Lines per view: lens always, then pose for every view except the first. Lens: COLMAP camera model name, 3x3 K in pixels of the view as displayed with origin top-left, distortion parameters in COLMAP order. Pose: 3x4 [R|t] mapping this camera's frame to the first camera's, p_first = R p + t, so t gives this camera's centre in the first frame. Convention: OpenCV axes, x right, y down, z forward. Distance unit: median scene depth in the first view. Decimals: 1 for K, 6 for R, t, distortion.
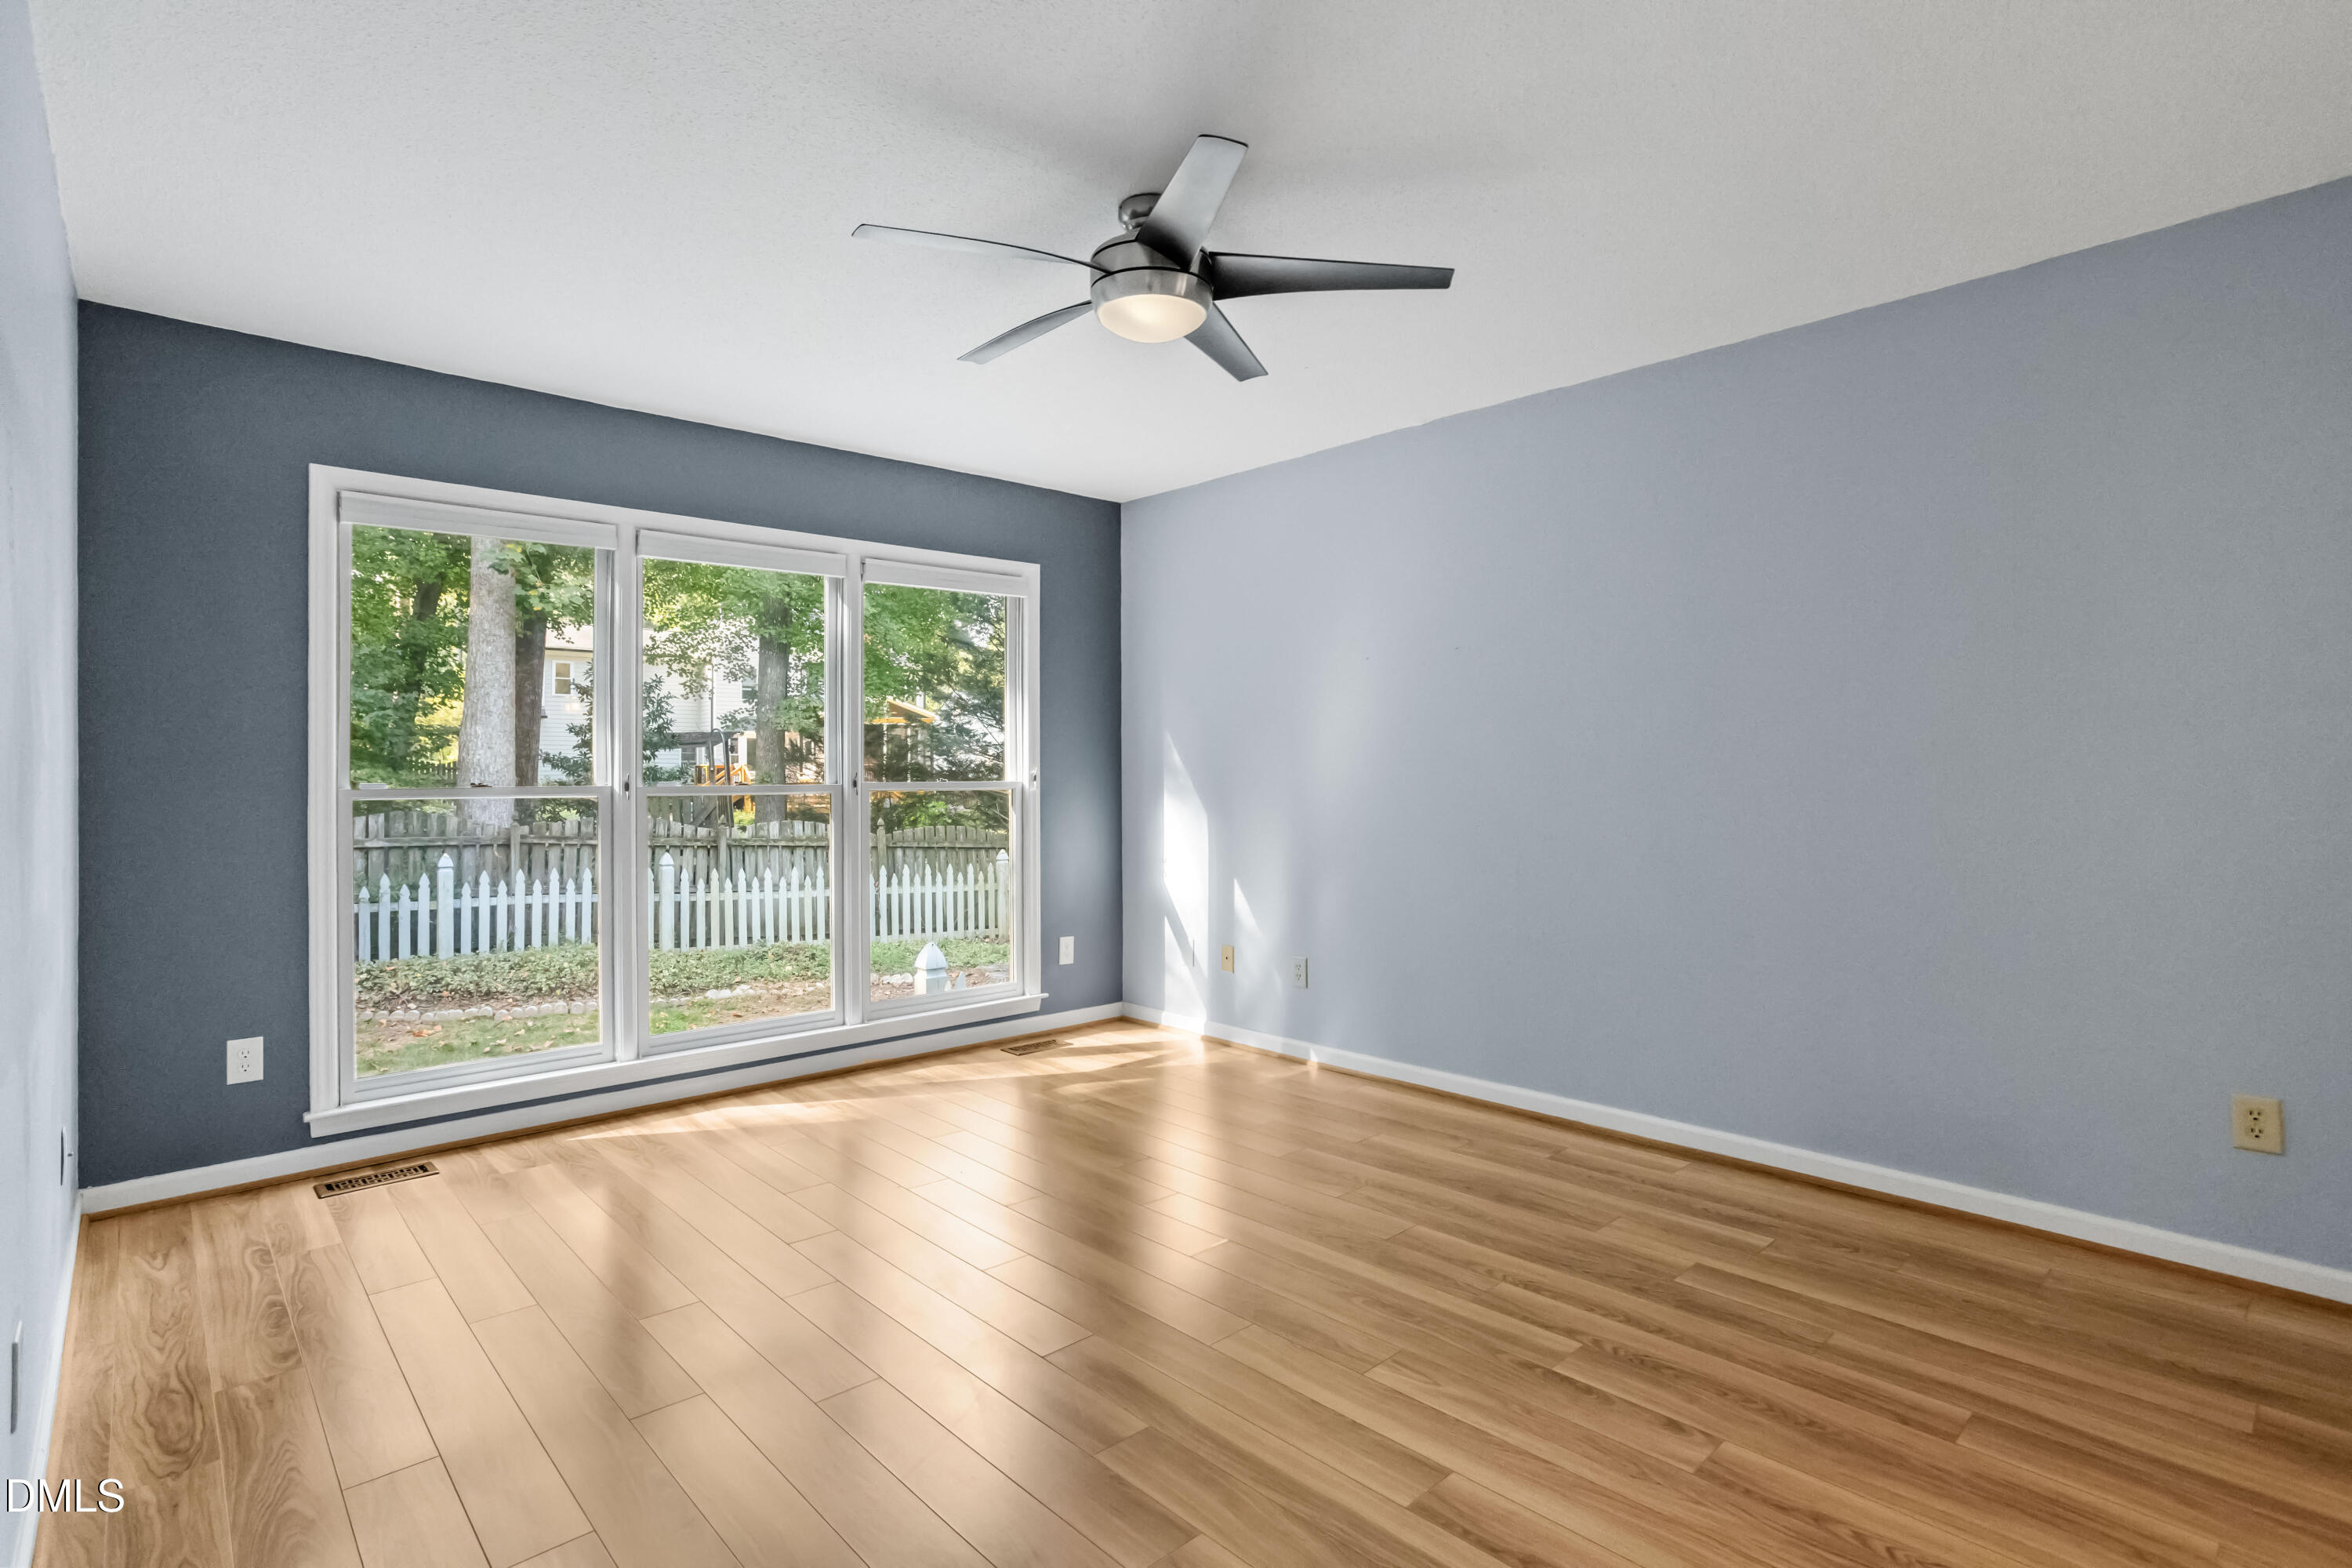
lens RADIAL K [[1136.7, 0, 1172.3], [0, 1136.7, 770.1], [0, 0, 1]] dist [-0.056385, 0.037519]
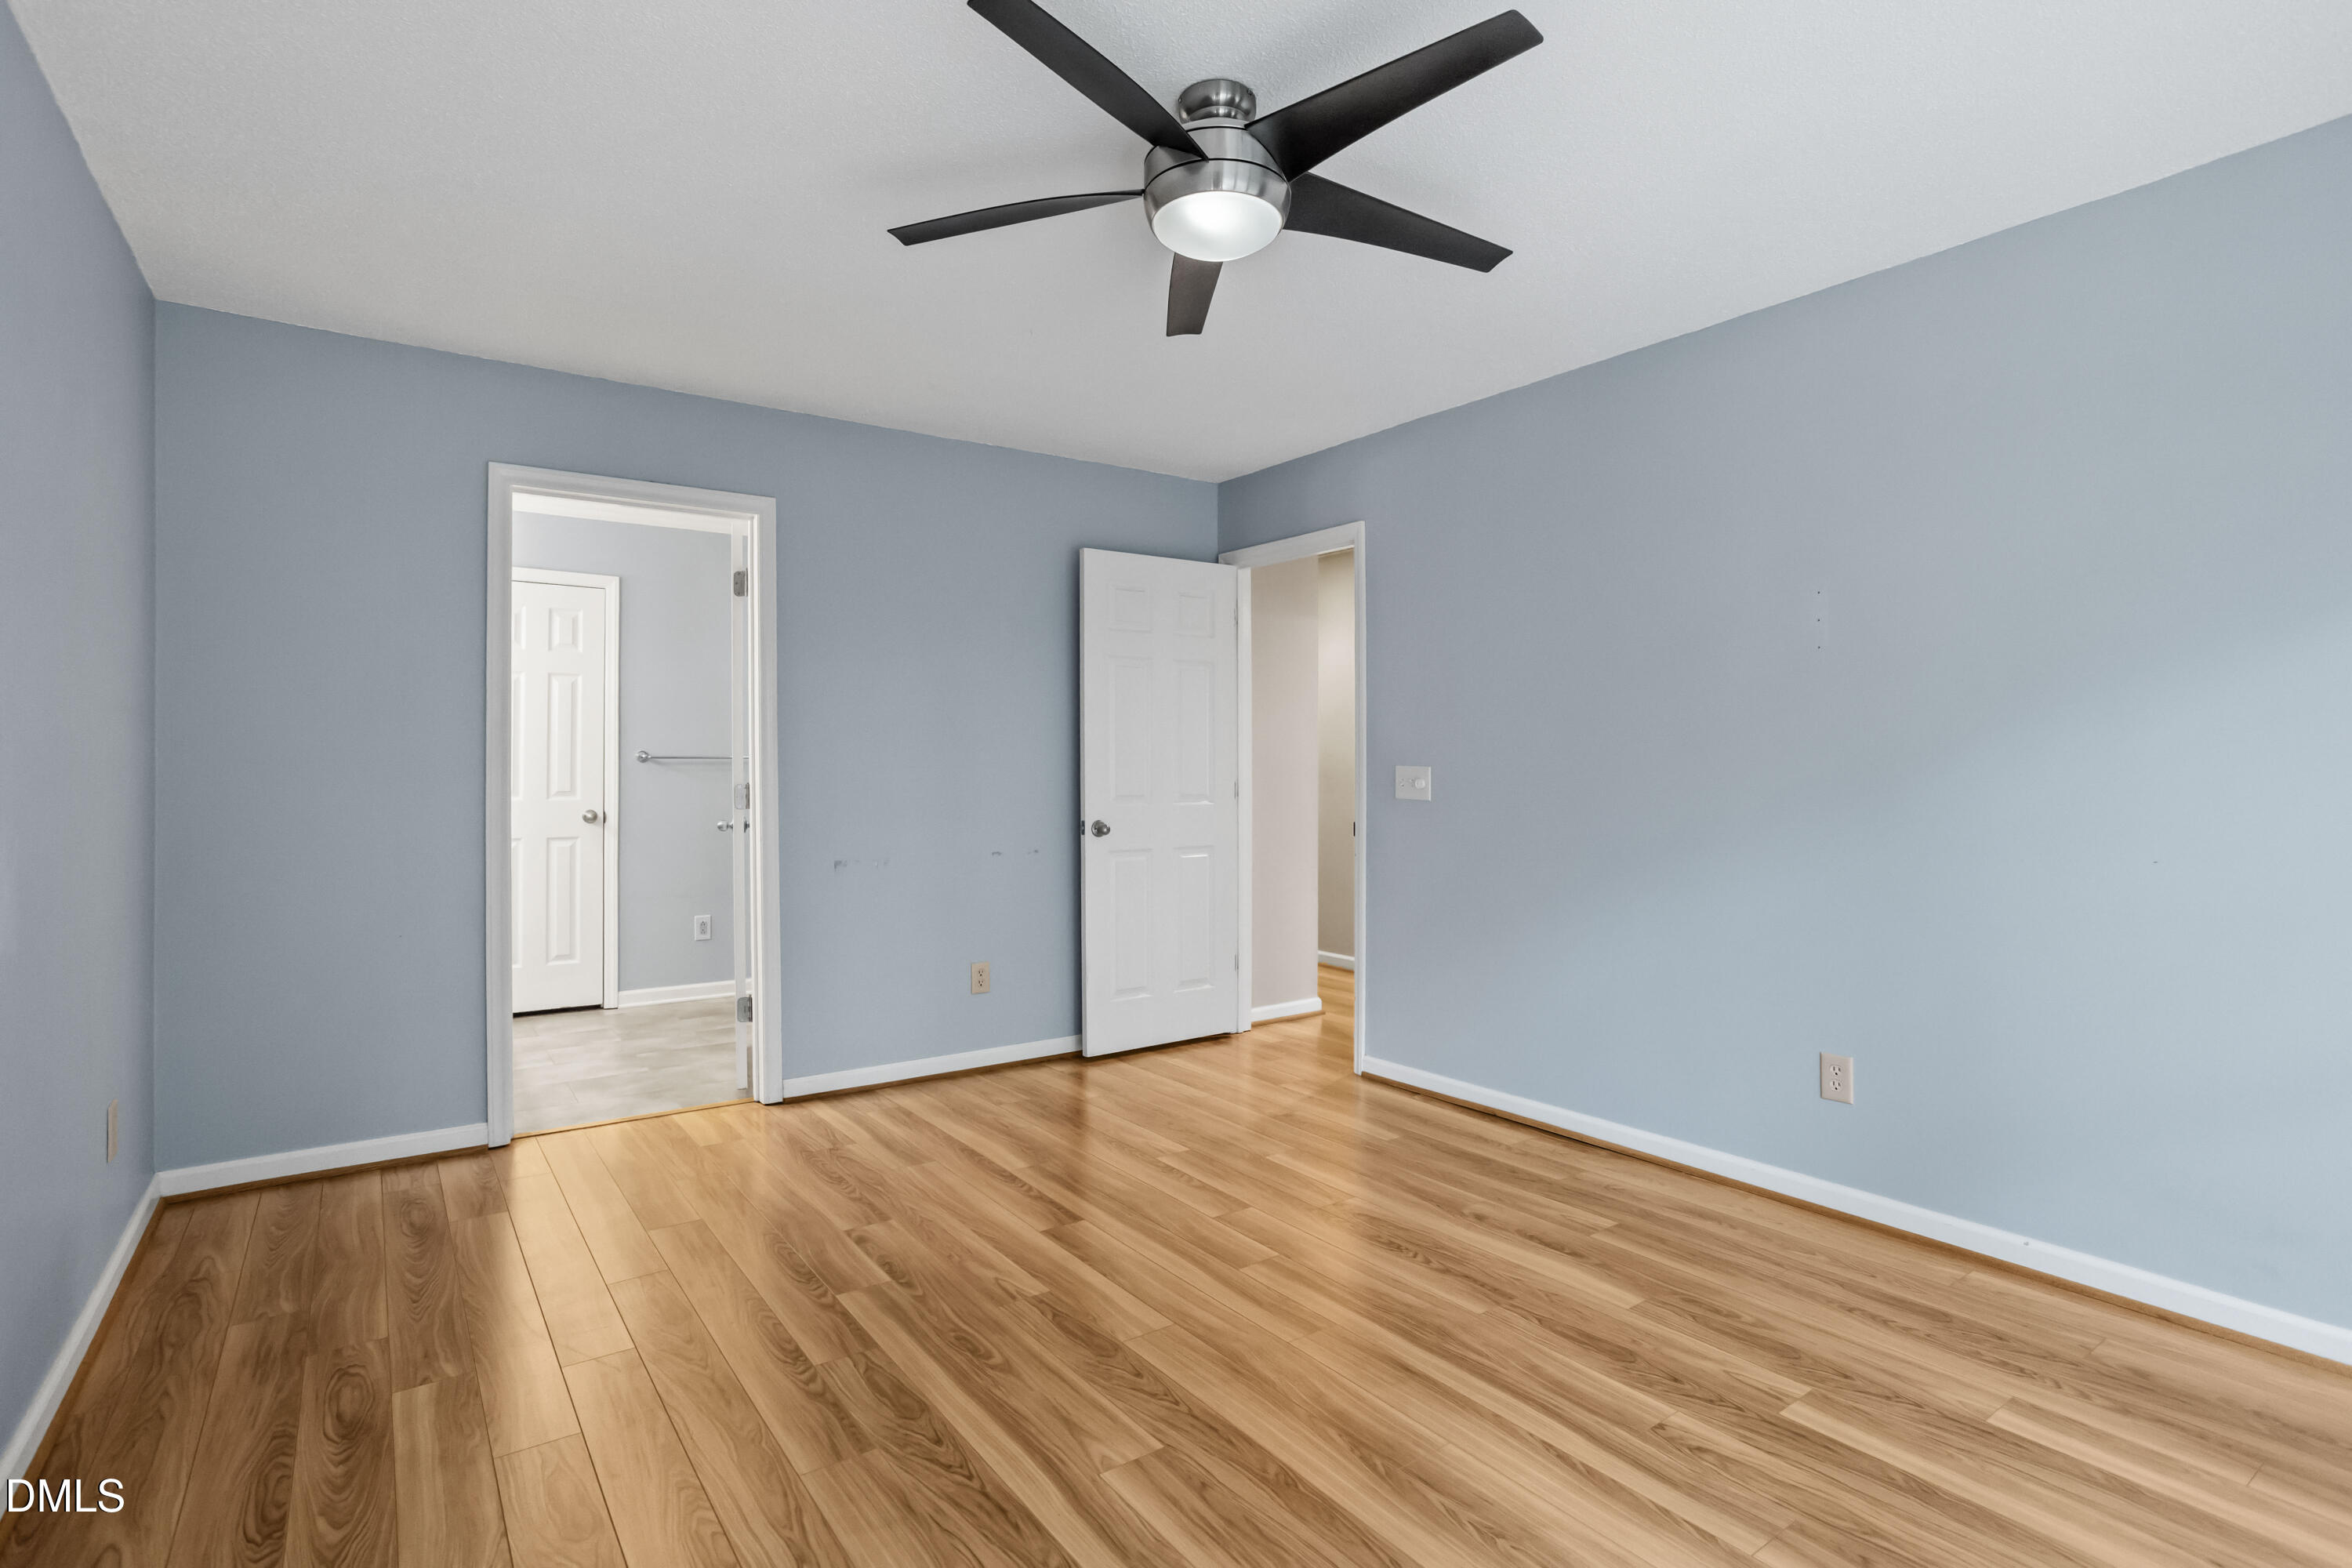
lens RADIAL K [[1136.7, 0, 1172.3], [0, 1136.7, 770.1], [0, 0, 1]] dist [-0.056385, 0.037519]
pose [[-0.993385, 0.004993, 0.114721, -0.089317], [0.004901, 0.999987, -0.001087, 0.003722], [-0.114725, -0.000517, -0.993397, 2.107237]]
